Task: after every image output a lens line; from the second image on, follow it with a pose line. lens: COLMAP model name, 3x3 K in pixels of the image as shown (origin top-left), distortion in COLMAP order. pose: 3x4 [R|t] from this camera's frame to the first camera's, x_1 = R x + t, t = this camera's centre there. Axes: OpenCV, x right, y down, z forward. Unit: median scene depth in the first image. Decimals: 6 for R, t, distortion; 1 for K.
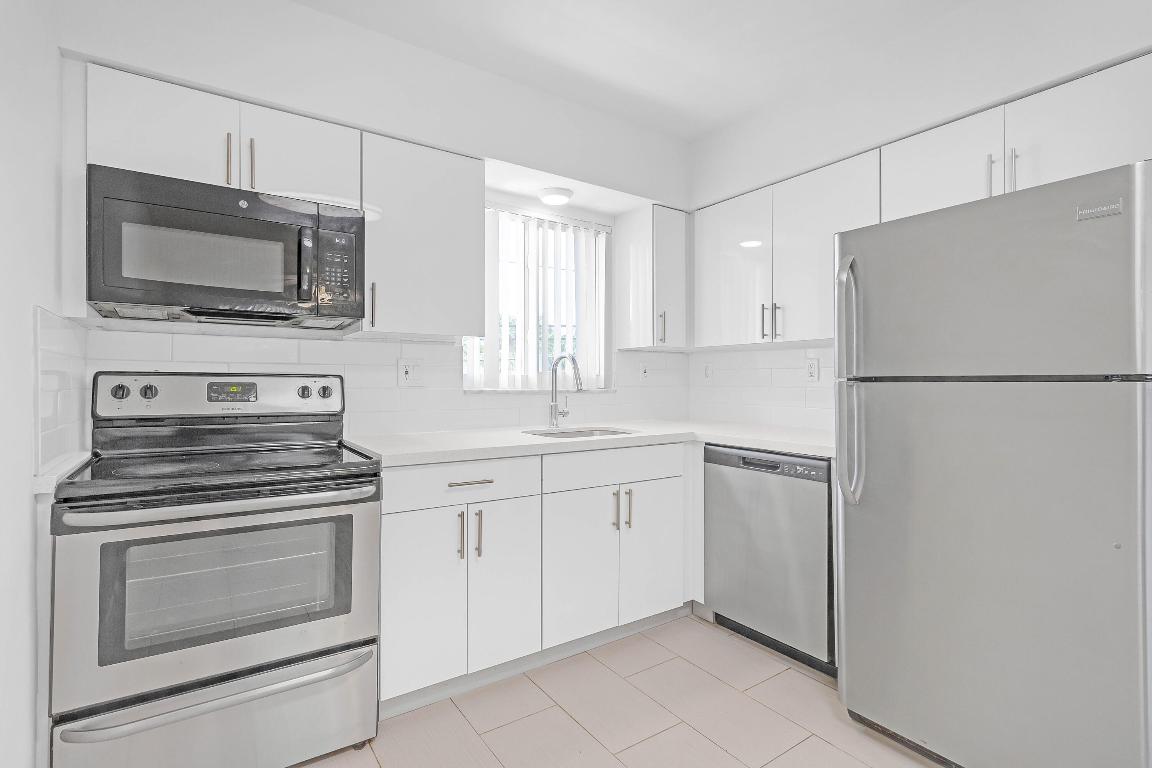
lens RADIAL K [[548.0, 0, 587.6], [0, 548.0, 382.0], [0, 0, 1]] dist [0.000260, 0.001025]
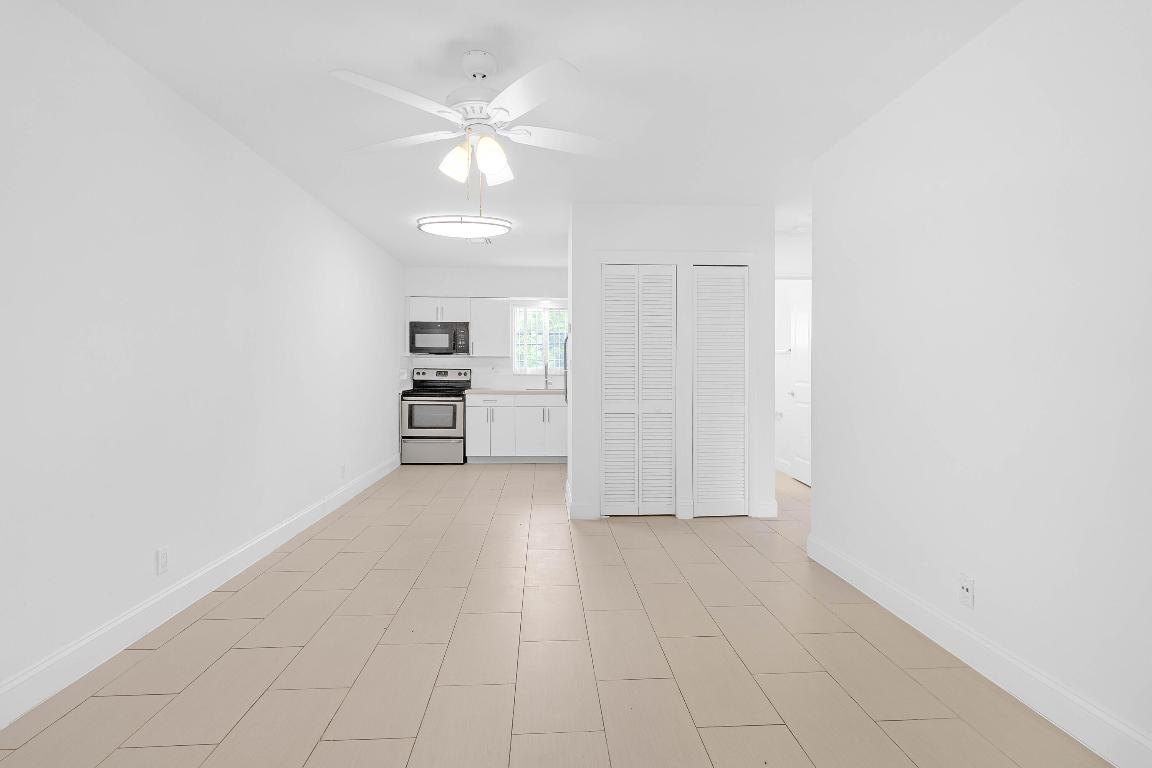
lens RADIAL K [[548.0, 0, 576.0], [0, 548.0, 380.2], [0, 0, 1]] dist [0.000260, 0.001025]
pose [[0.850172, 0.015557, -0.526276, 1.855378], [-0.002877, 0.999686, 0.024903, -0.029954], [0.526498, -0.019658, 0.849949, -1.488591]]
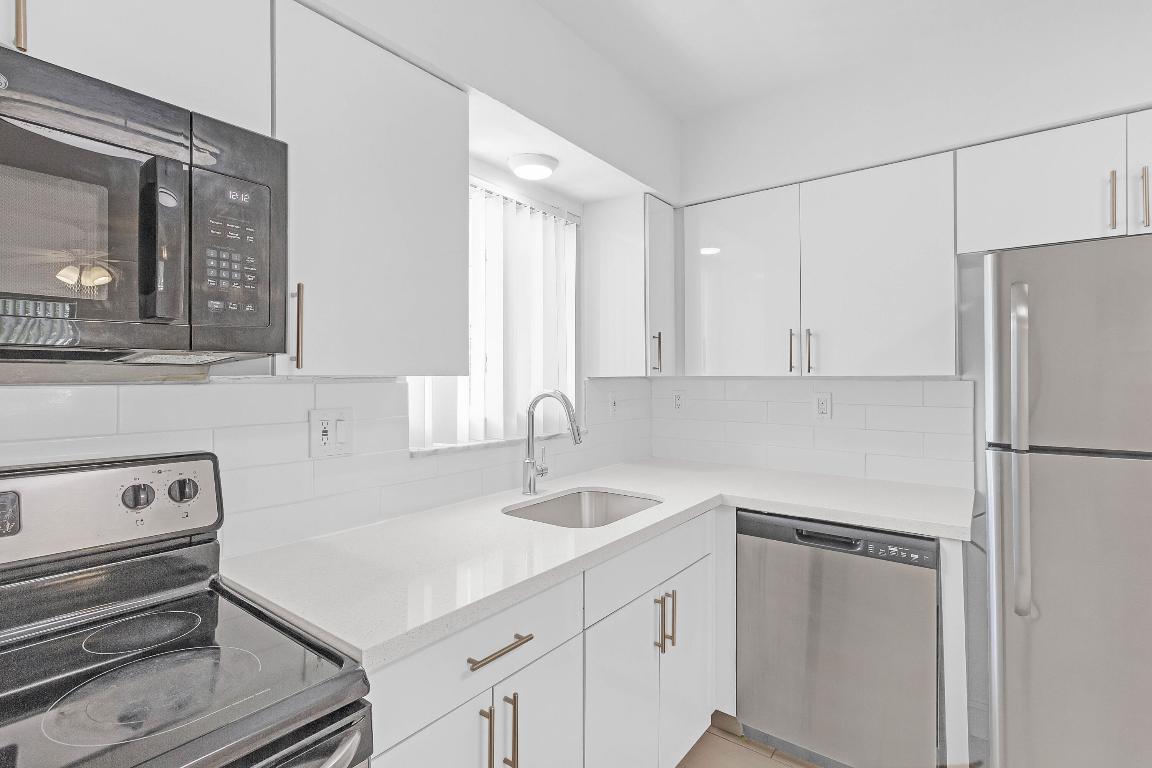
lens RADIAL K [[548.0, 0, 578.7], [0, 548.0, 377.5], [0, 0, 1]] dist [0.000260, 0.001025]
pose [[0.952954, 0.001089, 0.303112, -0.281502], [-0.001518, 0.999998, 0.001179, -0.088383], [-0.303110, -0.001583, 0.952954, 0.400416]]
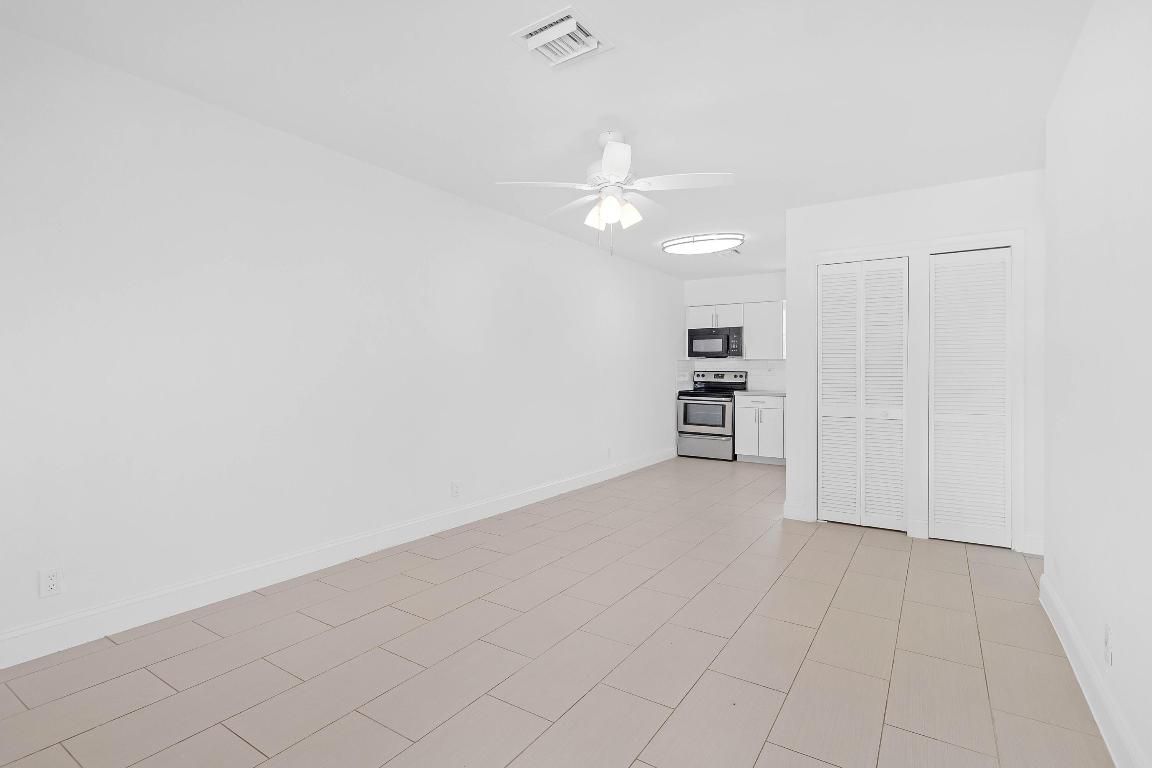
lens RADIAL K [[548.0, 0, 577.5], [0, 548.0, 372.4], [0, 0, 1]] dist [0.000260, 0.001025]
pose [[0.377026, 0.005770, -0.926185, 2.379050], [-0.001456, 0.999983, 0.005637, -0.025771], [0.926201, -0.000777, 0.377028, -1.293739]]
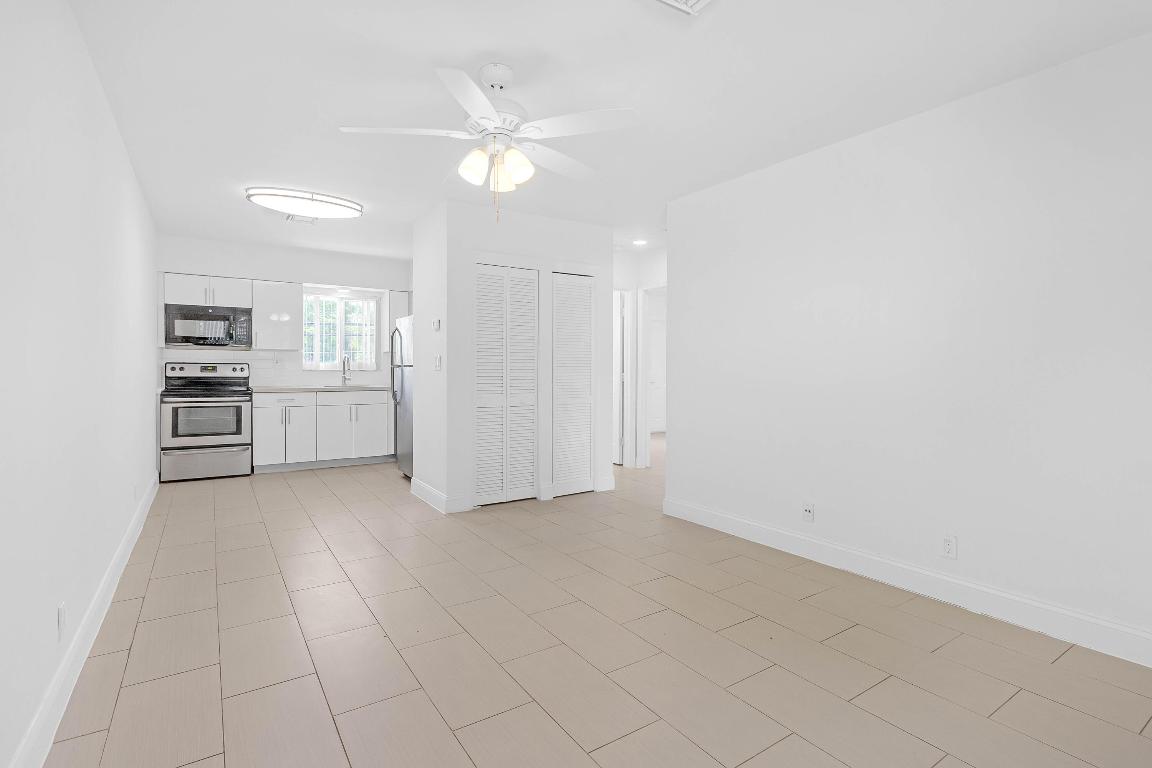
lens RADIAL K [[548.0, 0, 583.7], [0, 548.0, 375.7], [0, 0, 1]] dist [0.000260, 0.001025]
pose [[0.999674, 0.009399, -0.023738, 1.353644], [-0.008866, 0.999709, 0.022450, -0.029010], [0.023942, -0.022232, 0.999466, -1.790474]]
